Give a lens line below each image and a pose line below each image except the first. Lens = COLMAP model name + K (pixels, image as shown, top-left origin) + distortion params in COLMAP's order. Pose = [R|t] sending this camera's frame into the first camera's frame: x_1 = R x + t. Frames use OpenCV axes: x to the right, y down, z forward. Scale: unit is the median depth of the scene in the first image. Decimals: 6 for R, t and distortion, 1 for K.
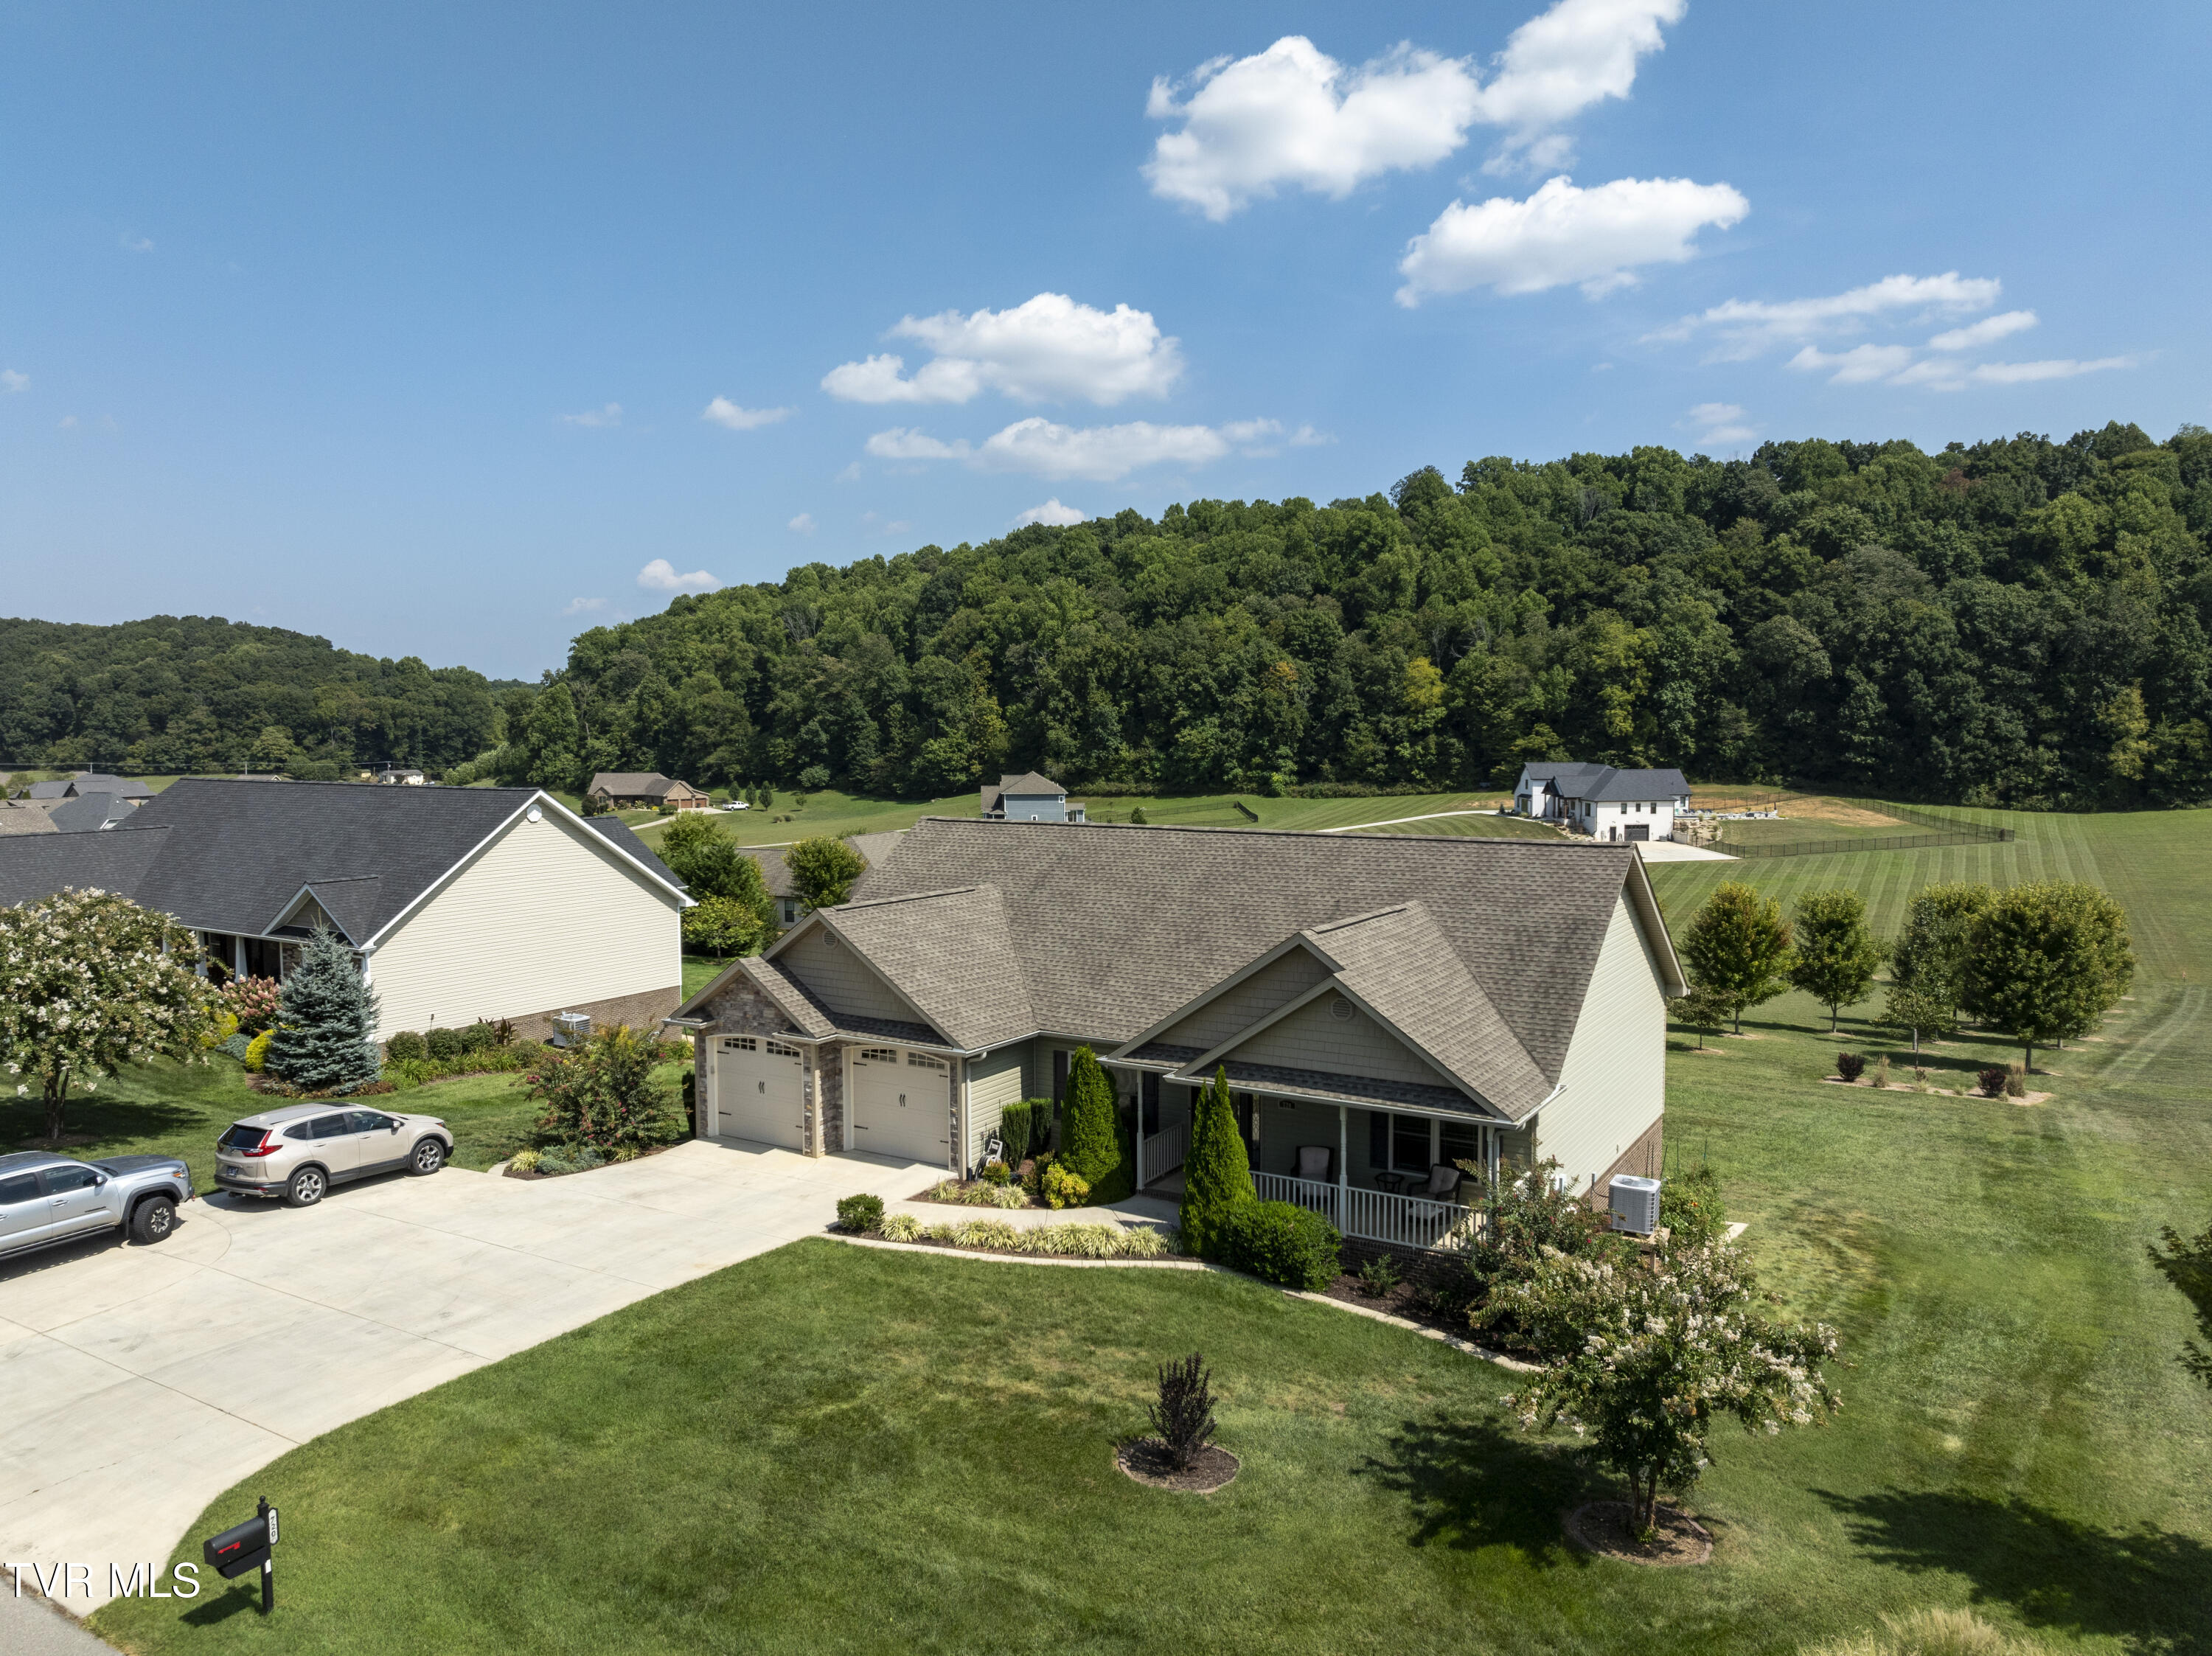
lens RADIAL K [[1578.6, 0, 1108.6], [0, 1578.6, 822.6], [0, 0, 1]] dist [-0.031098, -0.014927]
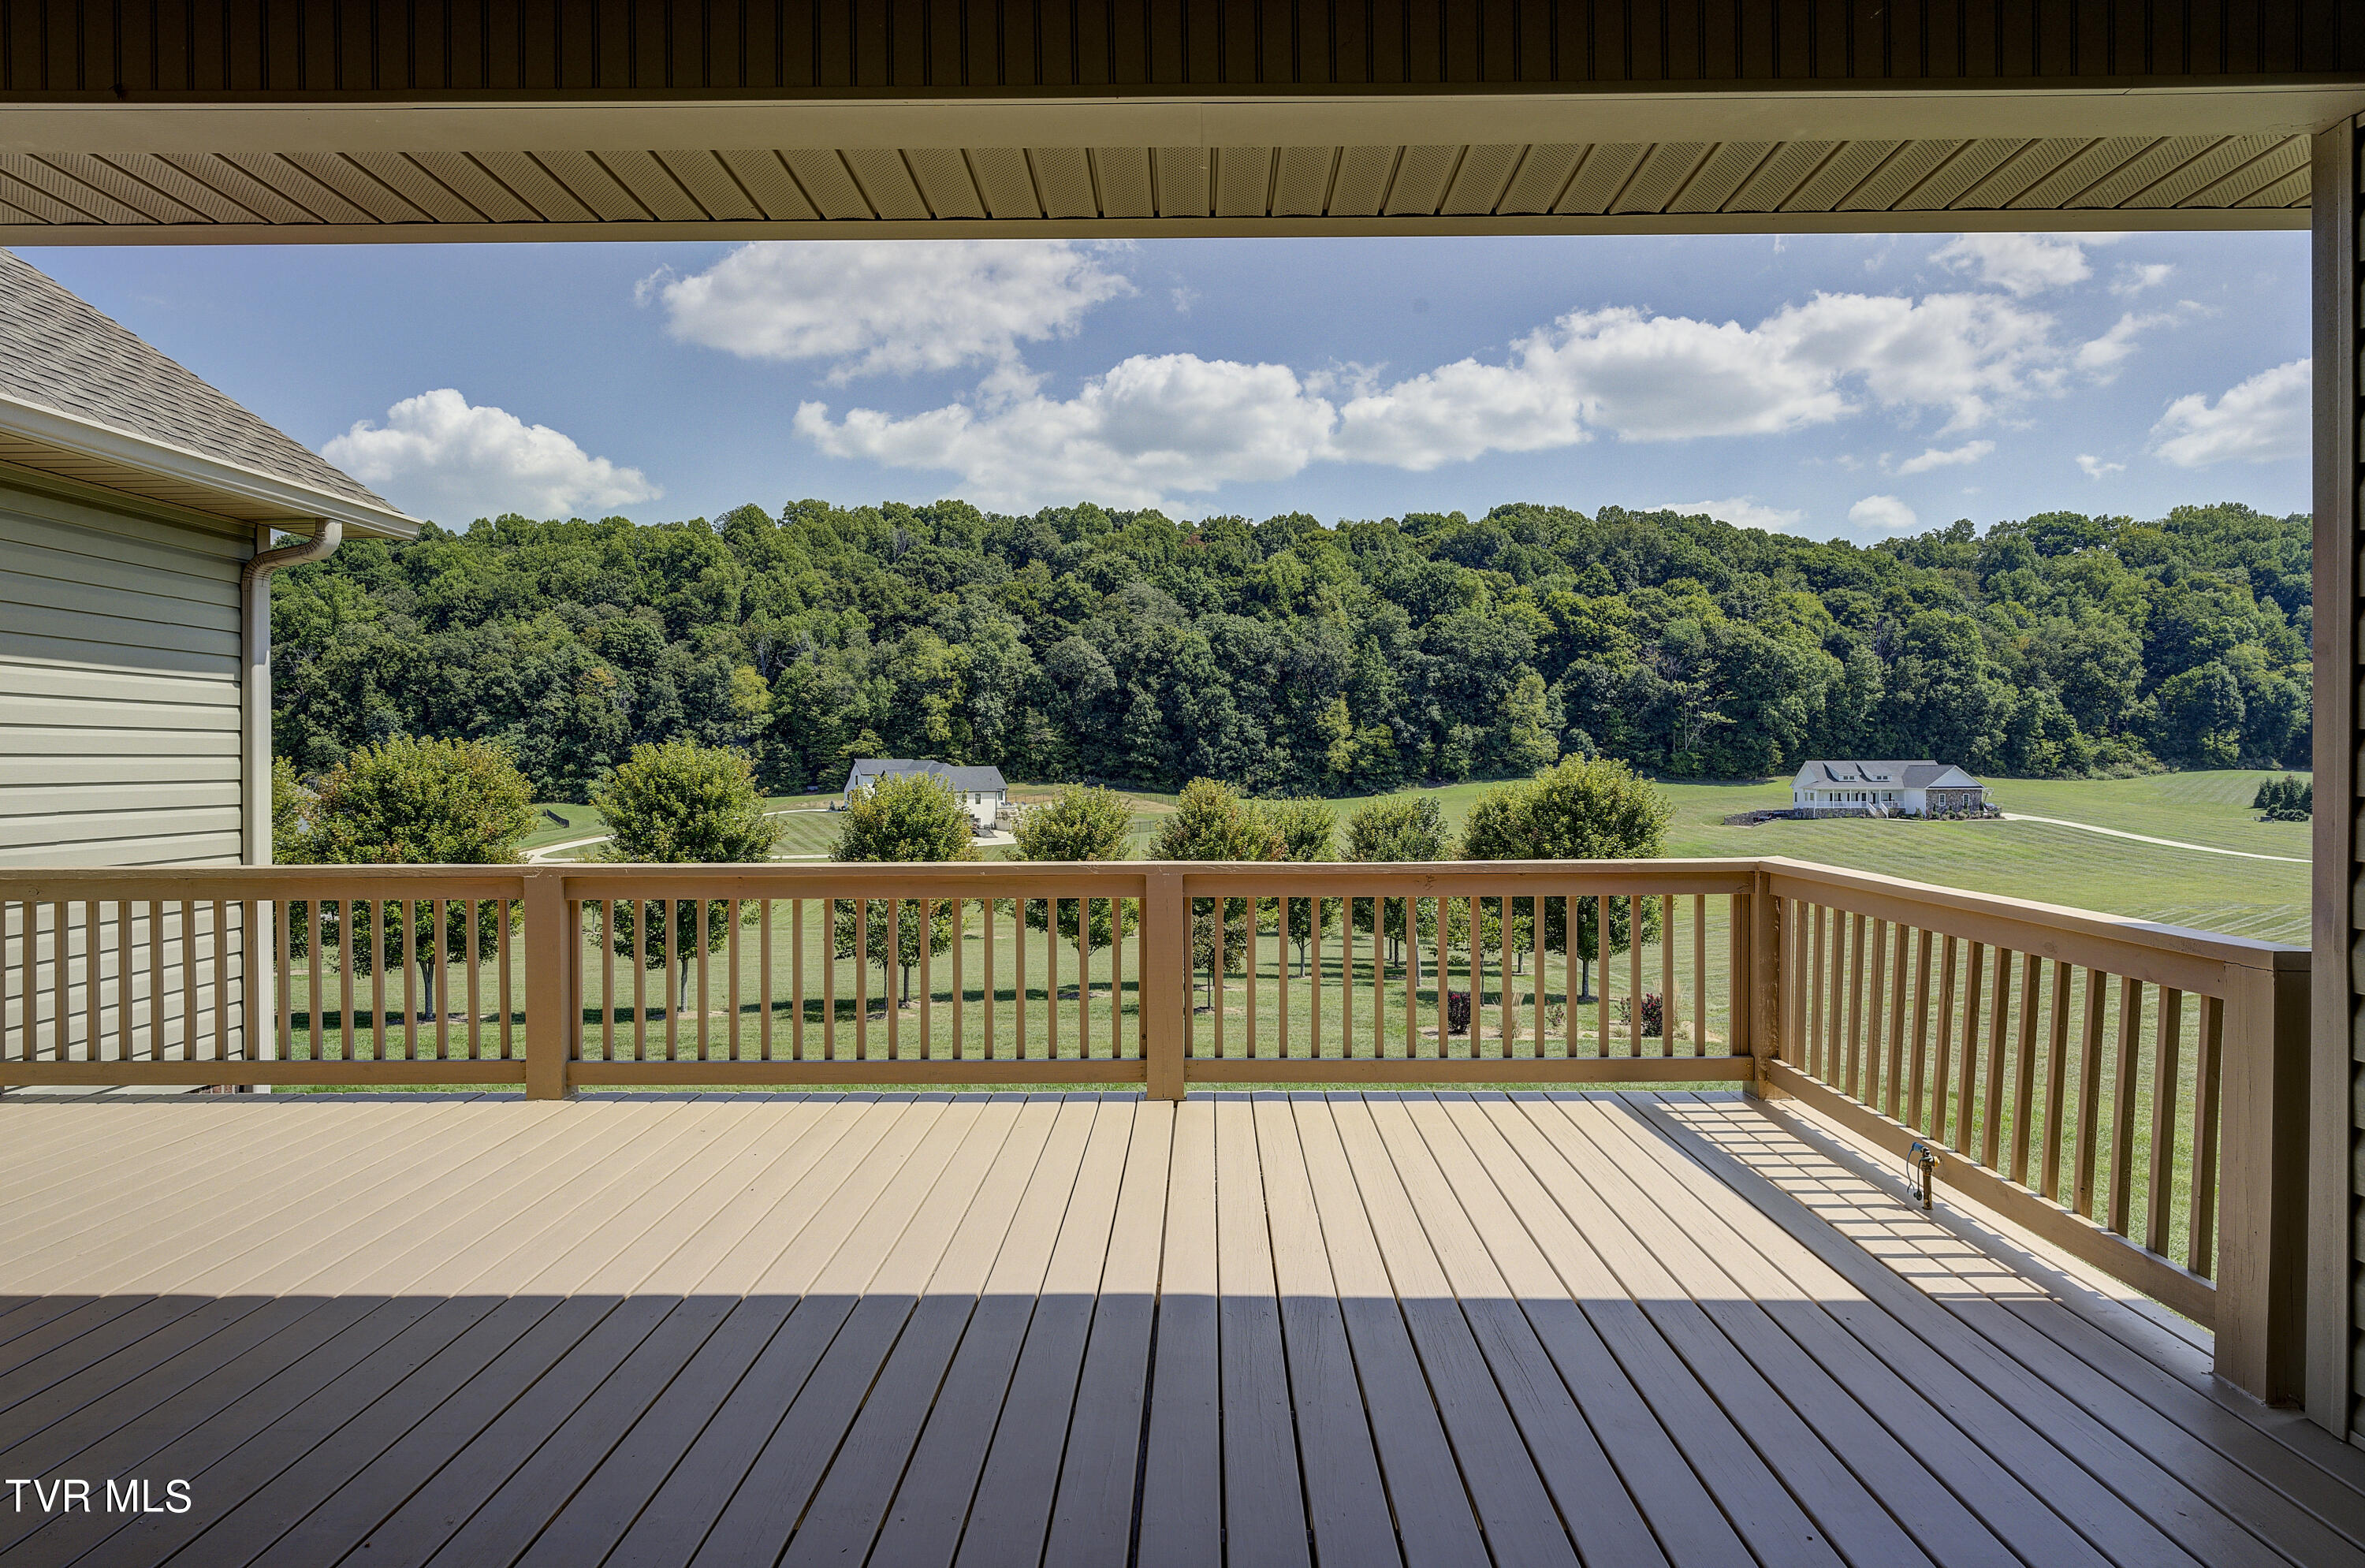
lens RADIAL K [[1297.8, 0, 1195.8], [0, 1297.8, 773.1], [0, 0, 1]] dist [0.005440, -0.001170]
pose [[0.863355, -0.004663, 0.504575, 0.023286], [0.035411, 0.998052, -0.051366, 0.017532], [-0.503353, 0.062215, 0.861838, 0.126452]]
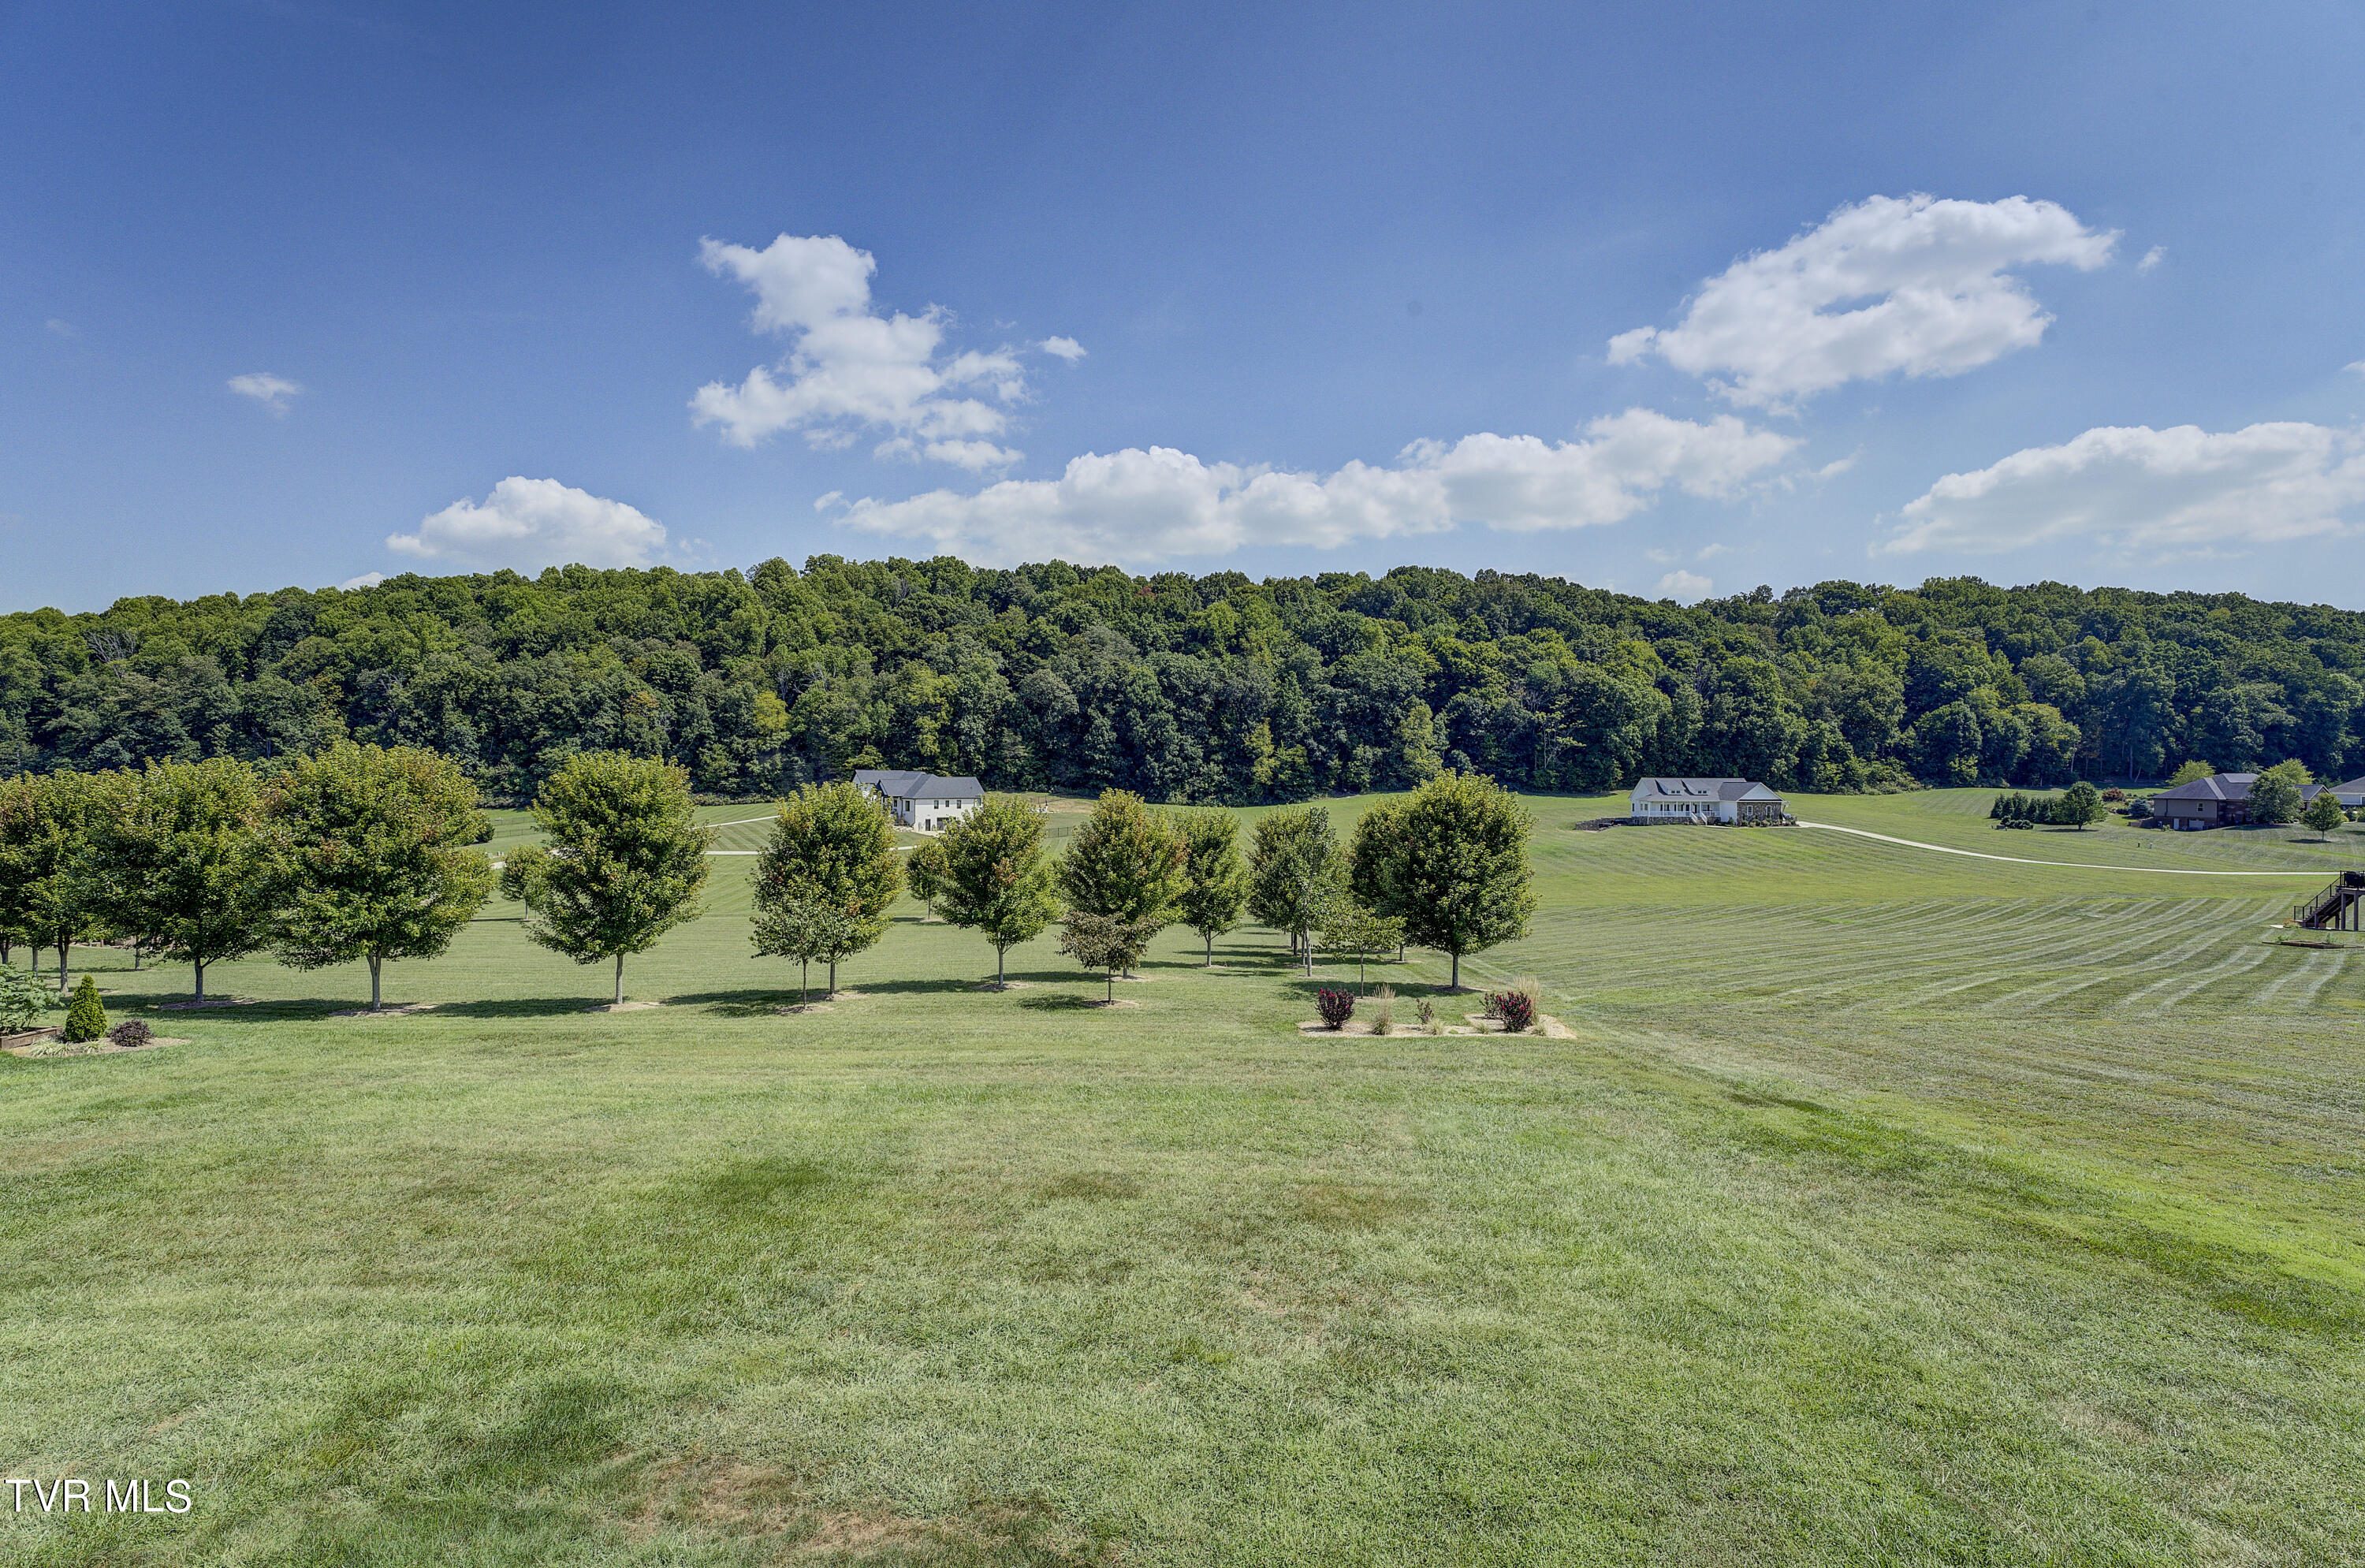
lens RADIAL K [[1057.3, 0, 1188.5], [0, 1057.3, 779.3], [0, 0, 1]] dist [-0.019608, 0.002246]
pose [[0.845317, 0.004191, 0.534249, 0.036028], [0.029550, 0.998072, -0.054585, 0.016791], [-0.533448, 0.061929, 0.843563, 0.136600]]
